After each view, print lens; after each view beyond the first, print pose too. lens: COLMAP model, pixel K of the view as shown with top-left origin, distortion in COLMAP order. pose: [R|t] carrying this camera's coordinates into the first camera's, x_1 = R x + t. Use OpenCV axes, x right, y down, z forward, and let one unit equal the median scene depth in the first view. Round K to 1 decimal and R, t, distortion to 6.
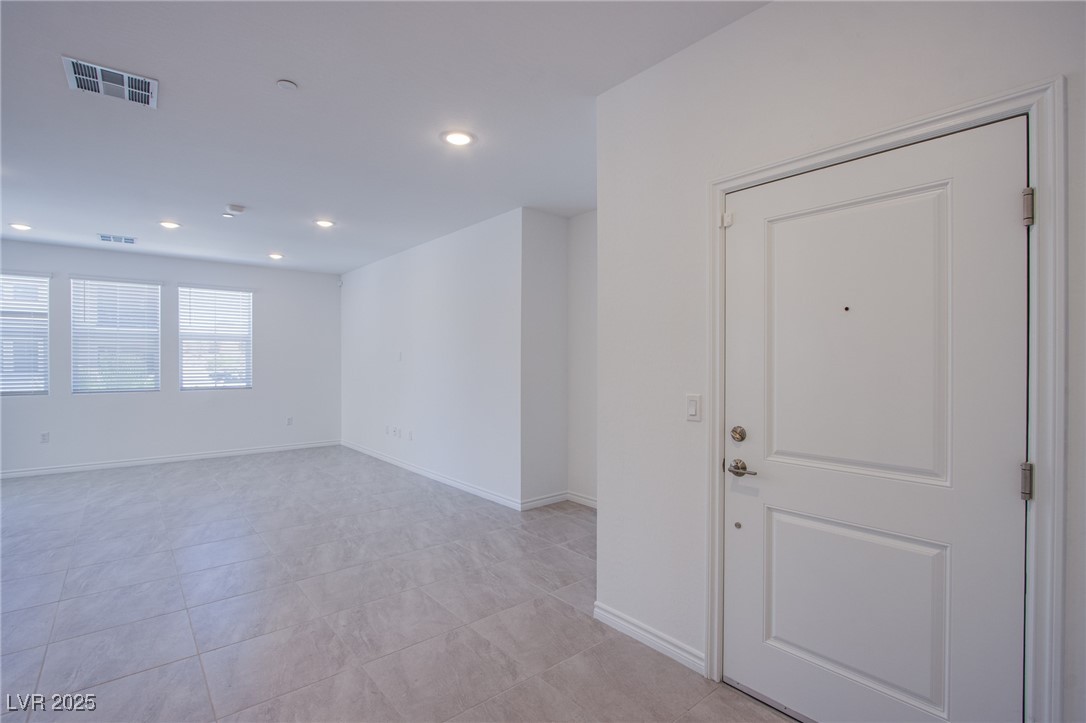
lens RADIAL K [[502.2, 0, 541.6], [0, 502.2, 364.5], [0, 0, 1]] dist [-0.014265, 0.000151]
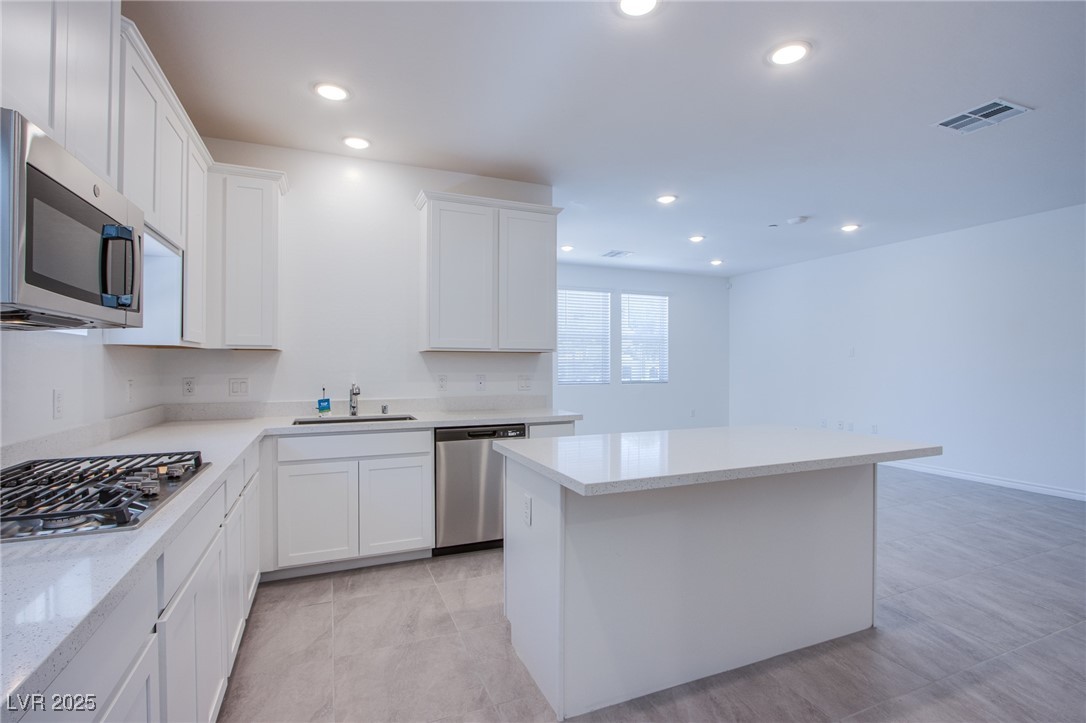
lens RADIAL K [[502.2, 0, 537.8], [0, 502.2, 363.8], [0, 0, 1]] dist [-0.014265, 0.000151]
pose [[0.950663, 0.002032, -0.310218, -1.772693], [-0.003562, 0.999984, -0.004367, 0.043366], [0.310205, 0.005256, 0.950655, -0.549057]]
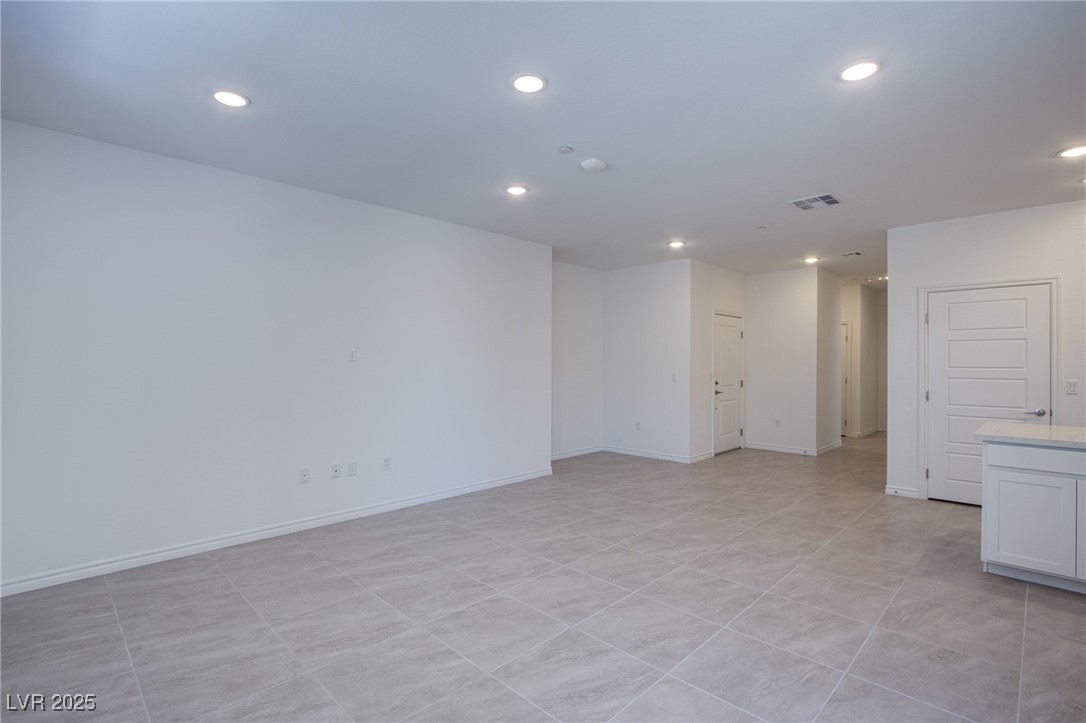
lens RADIAL K [[502.2, 0, 541.9], [0, 502.2, 363.0], [0, 0, 1]] dist [-0.014265, 0.000151]
pose [[-0.083966, -0.003647, 0.996462, -1.478121], [0.003821, 0.999985, 0.003982, -0.010627], [-0.996461, 0.004142, -0.083951, 1.227535]]
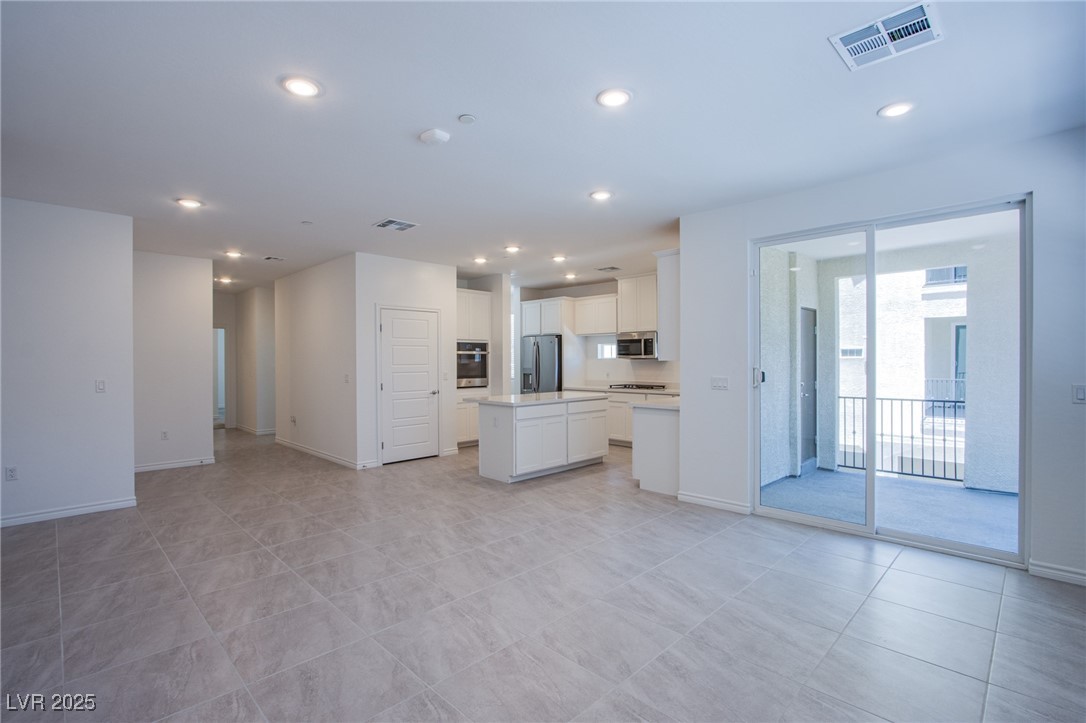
lens RADIAL K [[502.2, 0, 535.0], [0, 502.2, 354.0], [0, 0, 1]] dist [-0.014265, 0.000151]
pose [[-0.997364, 0.001338, -0.072554, -0.747194], [0.002061, 0.999949, -0.009891, -0.010246], [0.072537, -0.010014, -0.997315, 1.809998]]
